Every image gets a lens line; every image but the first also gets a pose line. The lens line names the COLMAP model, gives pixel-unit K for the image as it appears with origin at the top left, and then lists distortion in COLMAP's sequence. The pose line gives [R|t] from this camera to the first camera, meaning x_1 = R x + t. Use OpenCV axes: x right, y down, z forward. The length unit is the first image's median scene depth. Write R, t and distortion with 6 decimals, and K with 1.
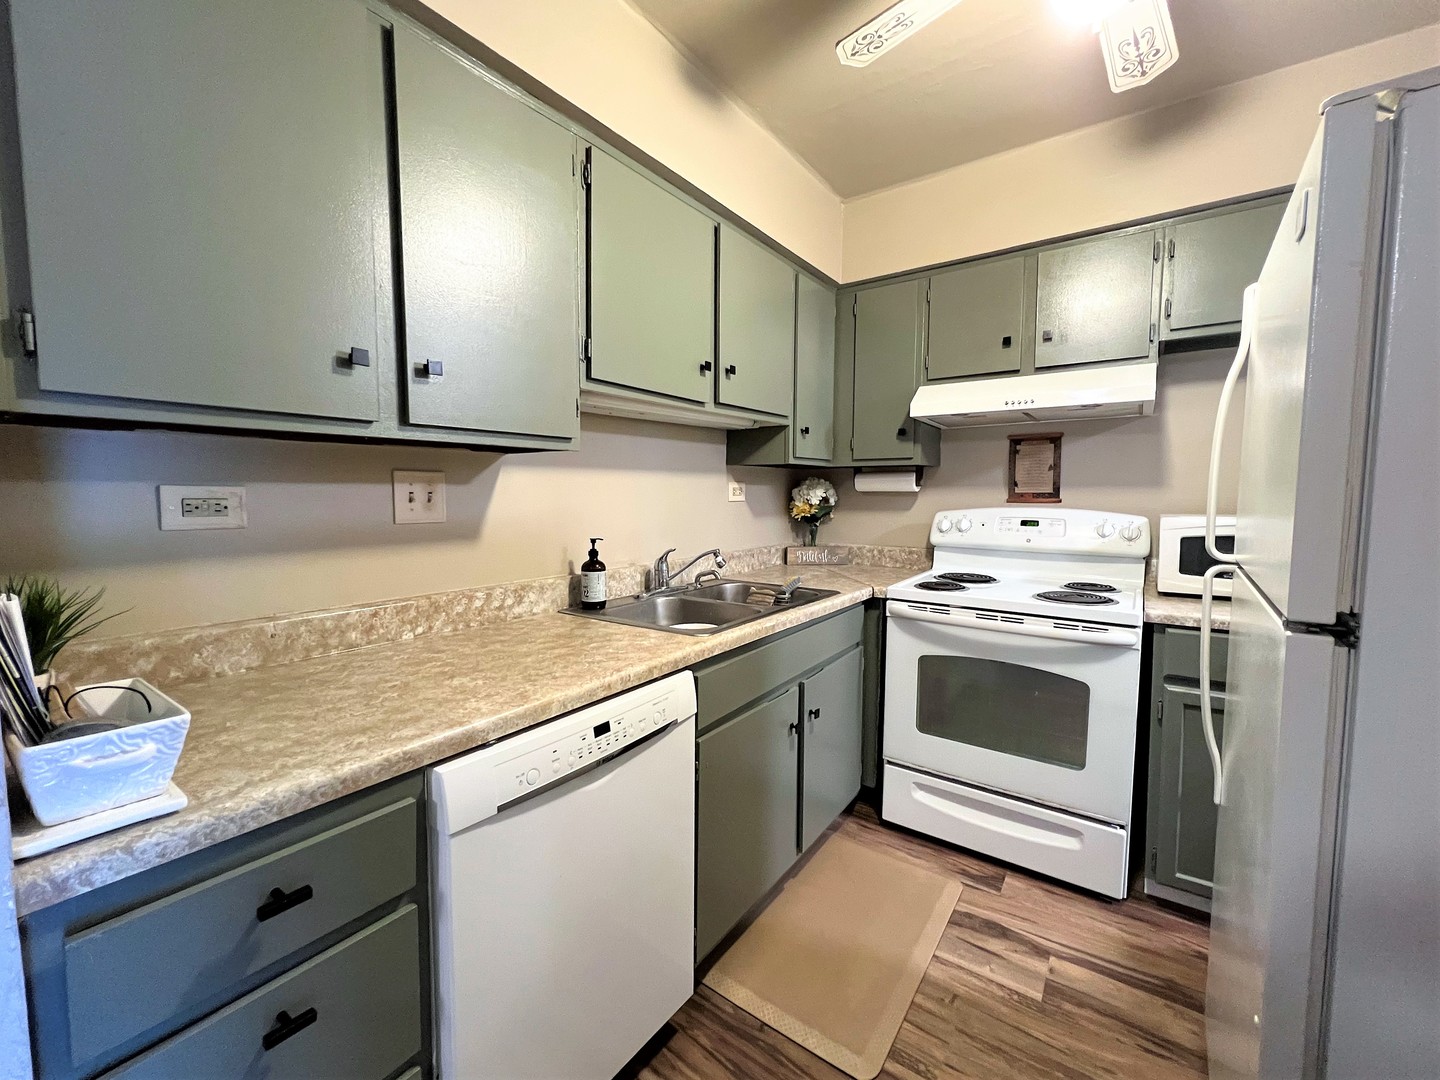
lens RADIAL K [[594.0, 0, 717.2], [0, 594.0, 536.4], [0, 0, 1]] dist [0.001527, 0.000465]
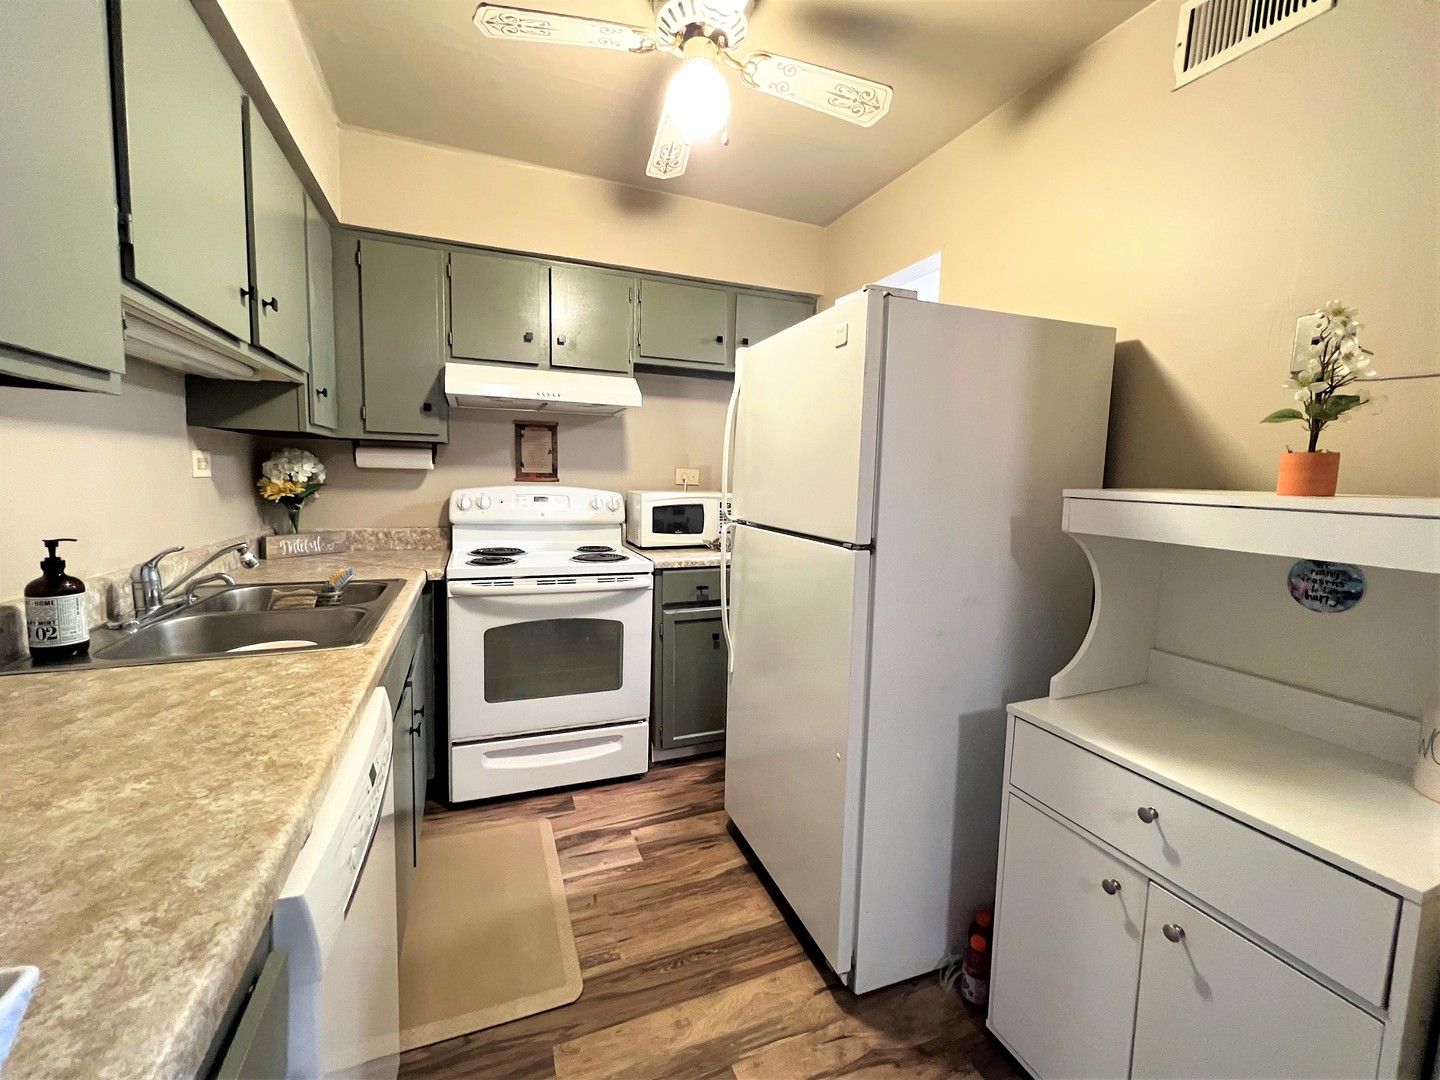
lens RADIAL K [[598.0, 0, 714.8], [0, 598.0, 535.9], [0, 0, 1]] dist [0.000041, 0.000160]
pose [[0.536231, -0.071491, 0.841039, -0.325036], [0.040326, 0.997439, 0.059075, -0.007855], [-0.843108, 0.002238, 0.537740, 0.112853]]
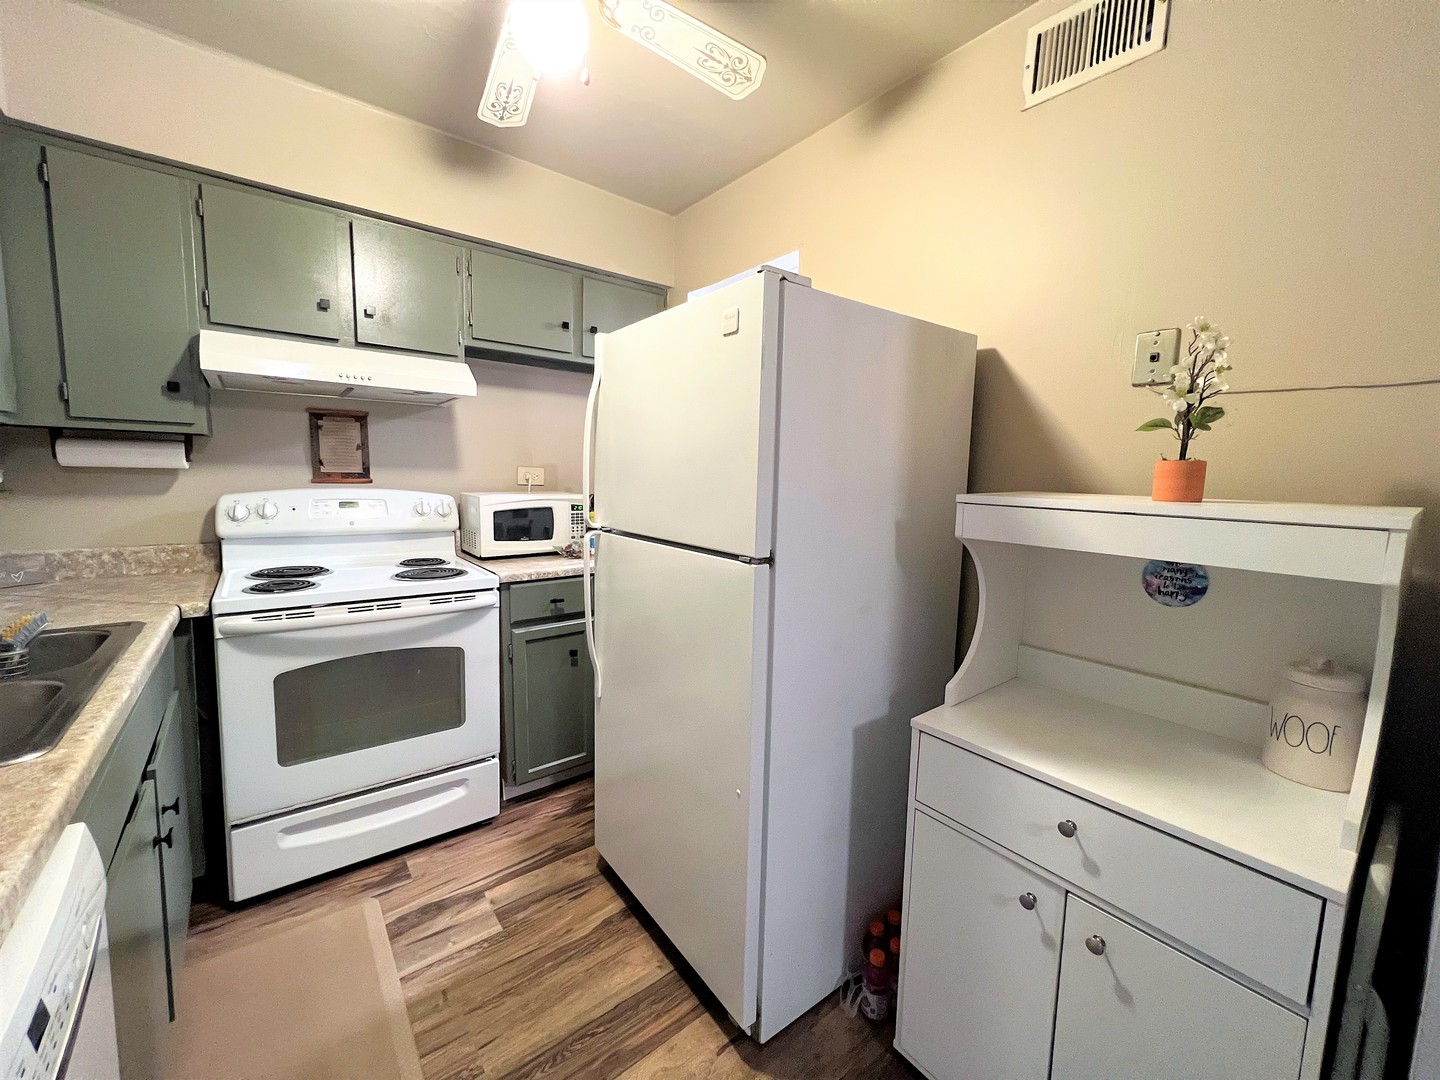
lens RADIAL K [[575.8, 0, 715.3], [0, 575.8, 536.5], [0, 0, 1]] dist [-0.001276, 0.000610]
pose [[0.275673, -0.096181, 0.956428, -0.236703], [0.050445, 0.995058, 0.085525, -0.025234], [-0.959927, 0.024670, 0.279163, 0.216941]]
